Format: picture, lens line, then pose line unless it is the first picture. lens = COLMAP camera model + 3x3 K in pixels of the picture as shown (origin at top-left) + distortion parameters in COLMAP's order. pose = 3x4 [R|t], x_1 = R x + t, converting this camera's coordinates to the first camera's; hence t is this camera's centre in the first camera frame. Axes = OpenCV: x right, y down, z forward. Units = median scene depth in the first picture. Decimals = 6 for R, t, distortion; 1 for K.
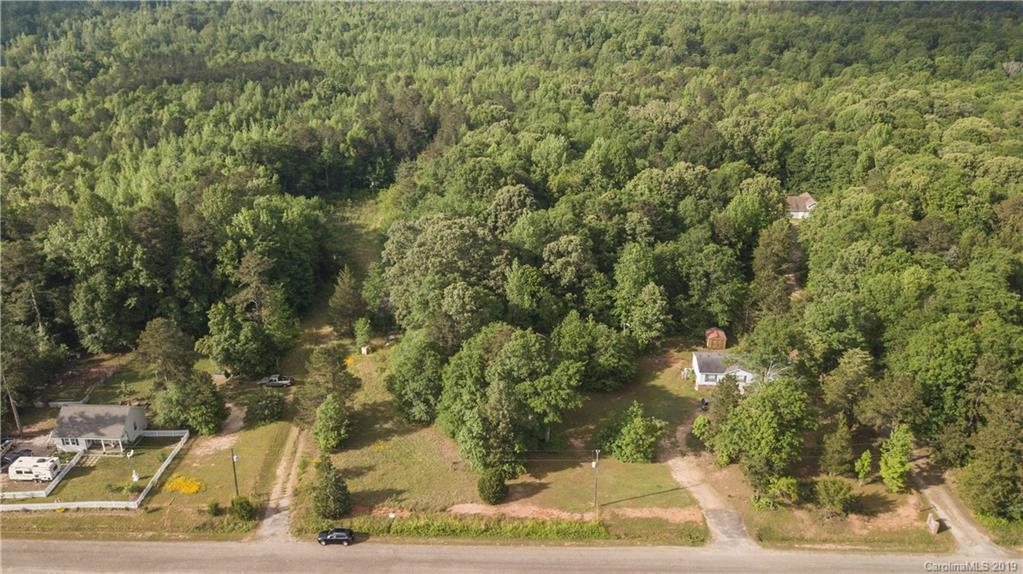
lens RADIAL K [[785.3, 0, 506.9], [0, 785.3, 295.1], [0, 0, 1]] dist [0.005979, -0.007128]
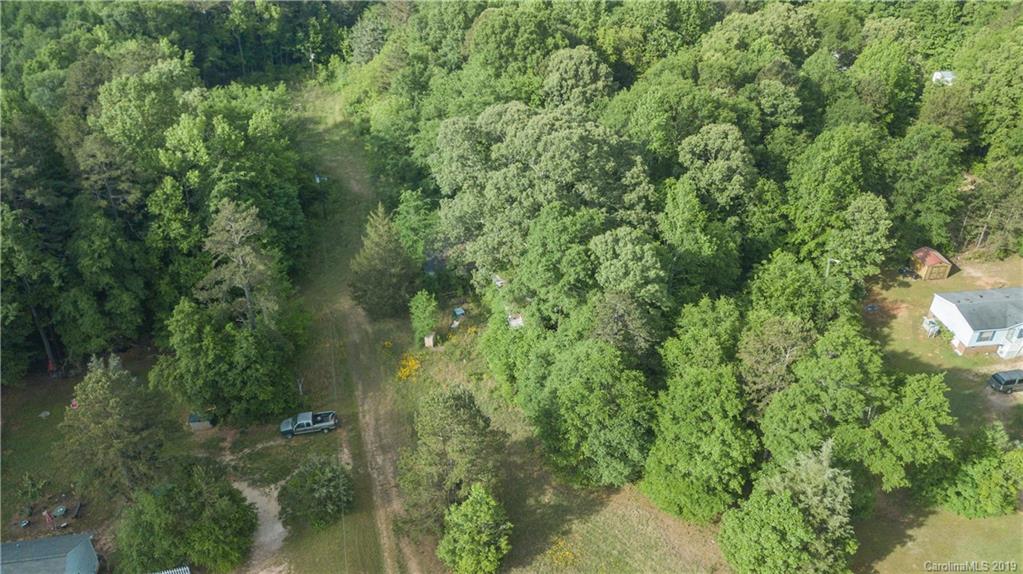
lens RADIAL K [[784.4, 0, 505.8], [0, 784.4, 300.4], [0, 0, 1]] dist [-0.035759, 0.053543]
pose [[0.981286, -0.106849, 0.160190, -0.215268], [0.076628, 0.979897, 0.184200, -0.068213], [-0.176651, -0.168477, 0.969747, 0.399210]]
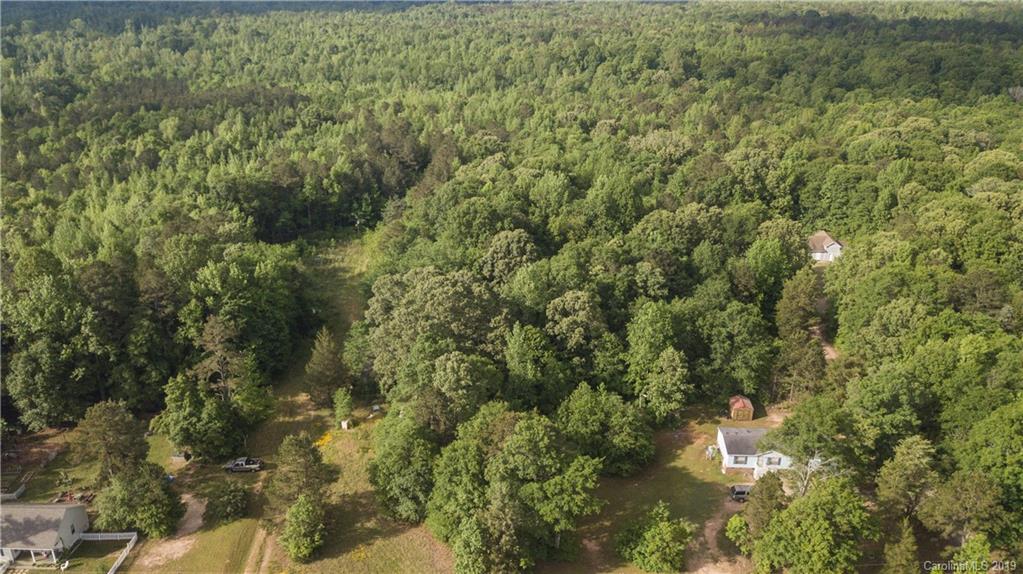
lens RADIAL K [[785.3, 0, 506.9], [0, 785.3, 295.1], [0, 0, 1]] dist [0.005979, -0.007128]
pose [[0.999925, -0.003008, 0.011904, -0.009797], [0.003274, 0.999744, -0.022405, -0.053962], [-0.011833, 0.022443, 0.999678, 0.111100]]
